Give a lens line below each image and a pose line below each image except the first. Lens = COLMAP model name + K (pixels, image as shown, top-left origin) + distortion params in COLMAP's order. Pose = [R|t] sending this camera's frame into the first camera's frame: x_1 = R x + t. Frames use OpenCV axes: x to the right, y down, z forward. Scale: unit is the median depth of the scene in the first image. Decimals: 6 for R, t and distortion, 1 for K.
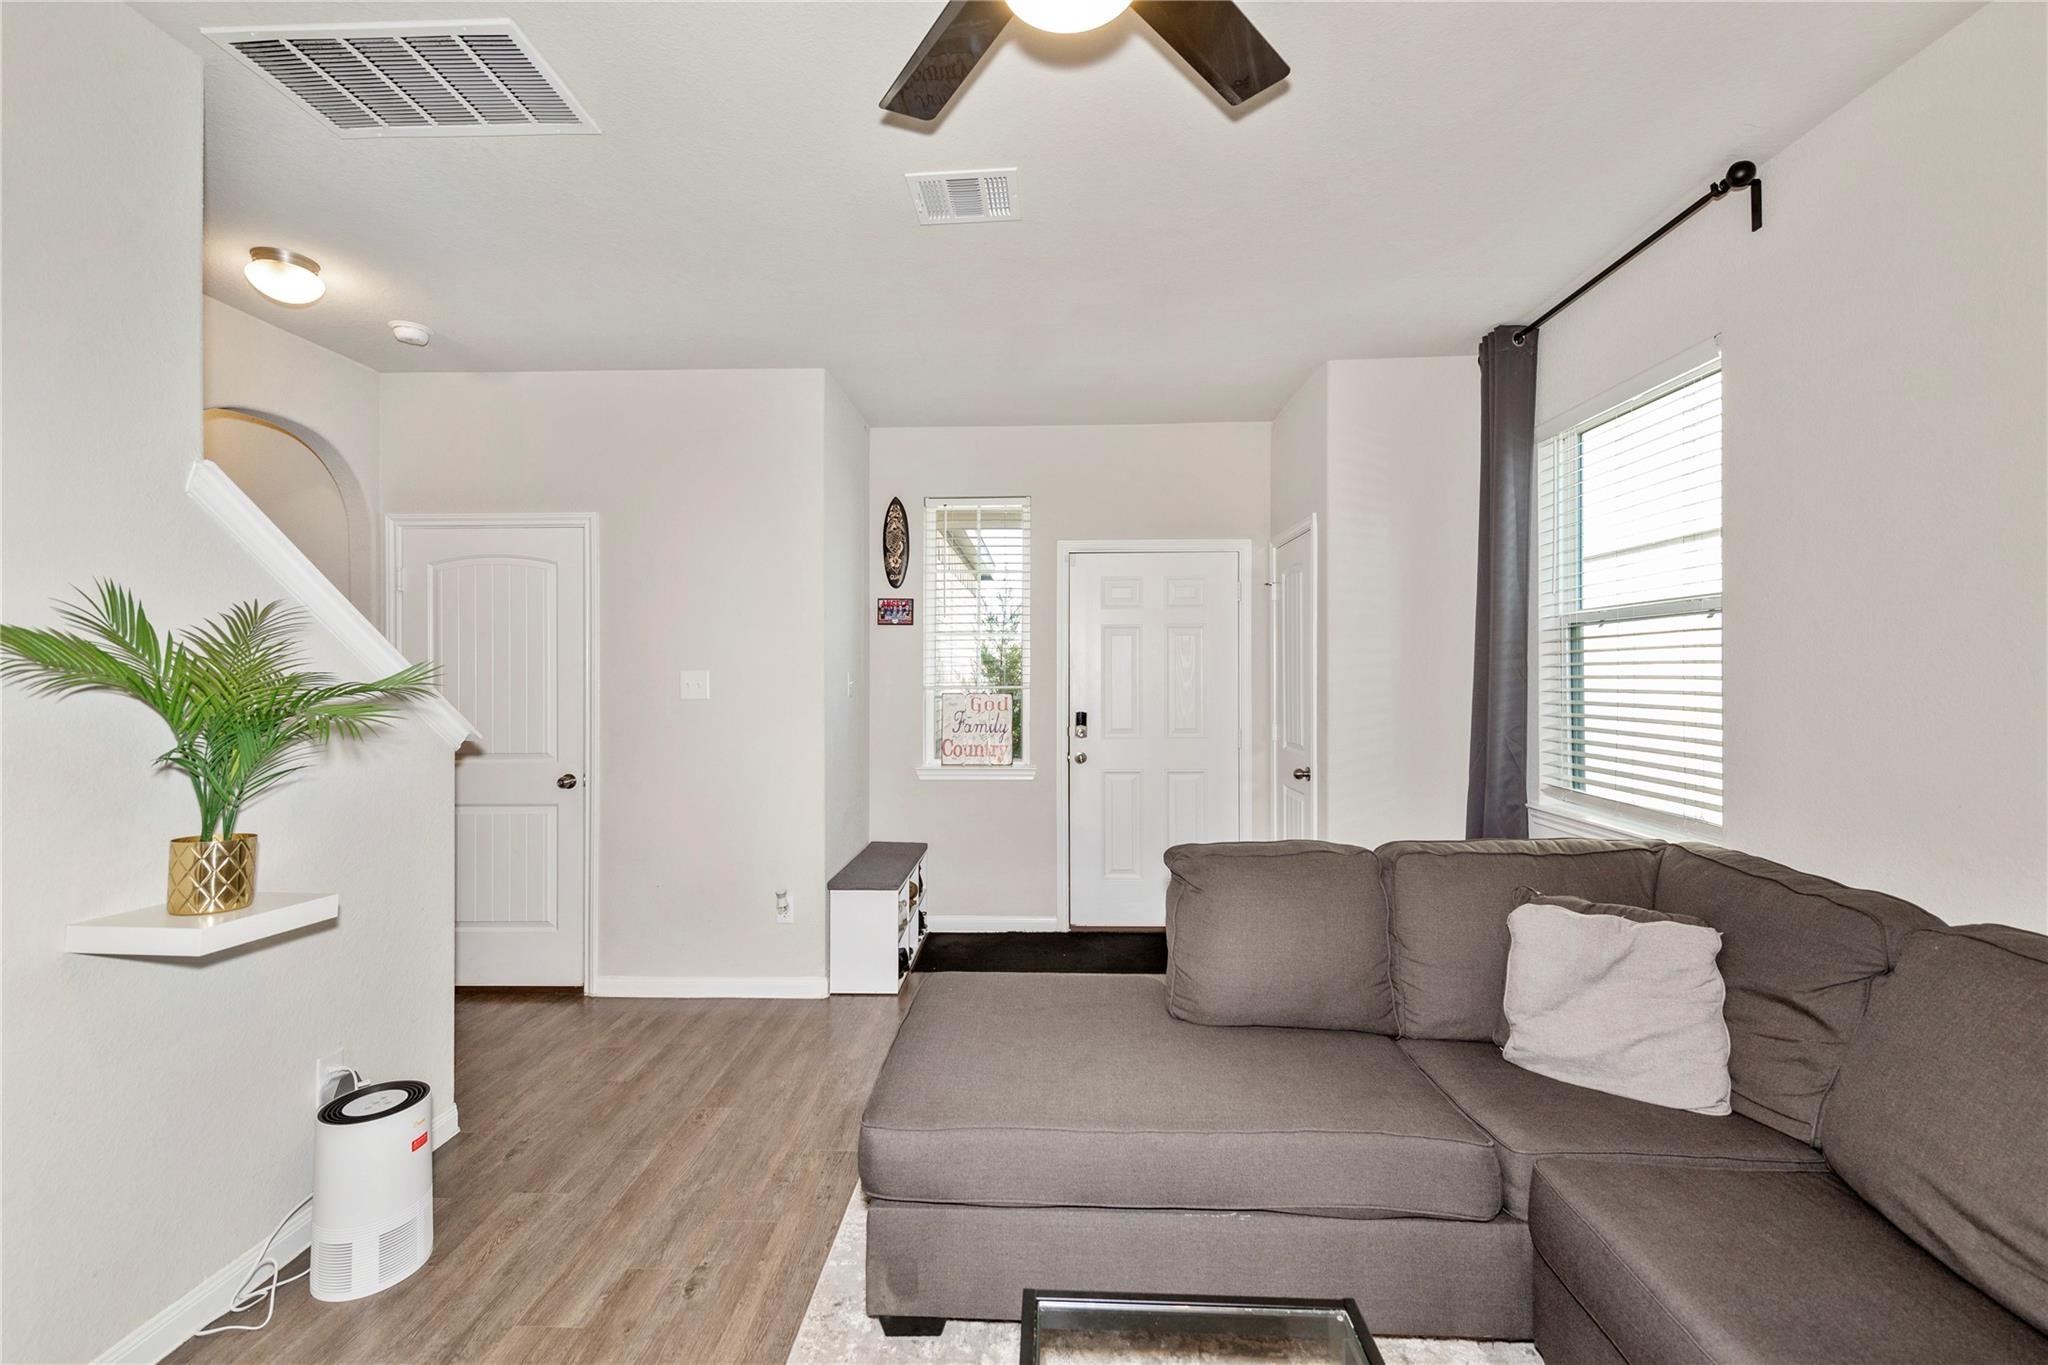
lens RADIAL K [[837.8, 0, 1012.1], [0, 837.8, 676.7], [0, 0, 1]] dist [0.002725, -0.000459]
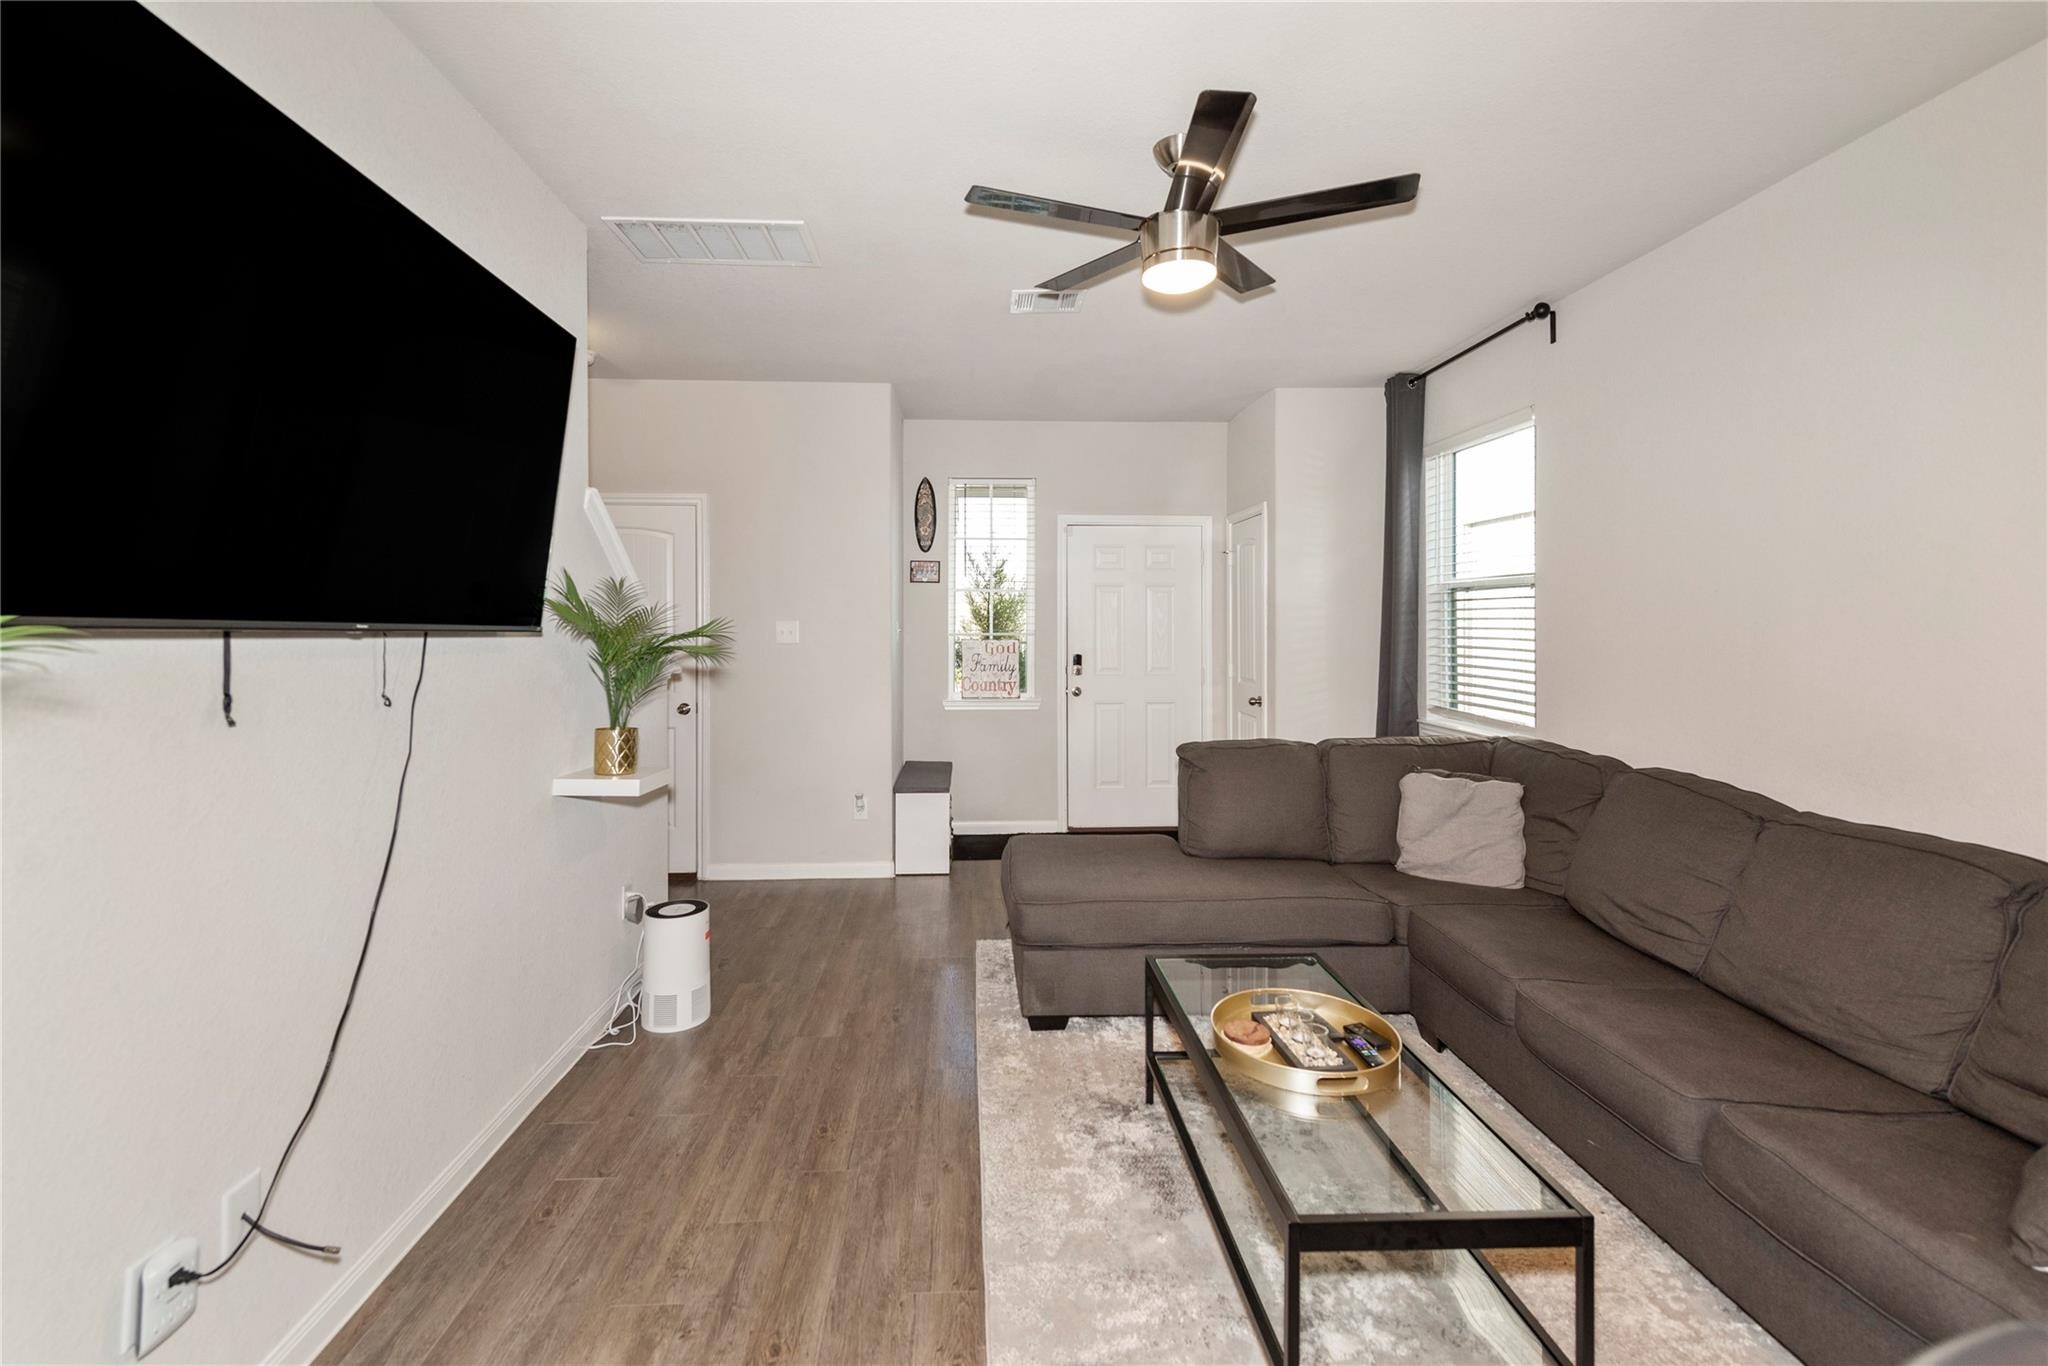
lens RADIAL K [[870.6, 0, 992.5], [0, 870.6, 616.8], [0, 0, 1]] dist [-0.000357, 0.000025]
pose [[0.997088, 0.003259, 0.076184, -0.231592], [-0.002817, 0.999979, -0.005897, -0.008473], [-0.076201, 0.005665, 0.997076, -0.446979]]
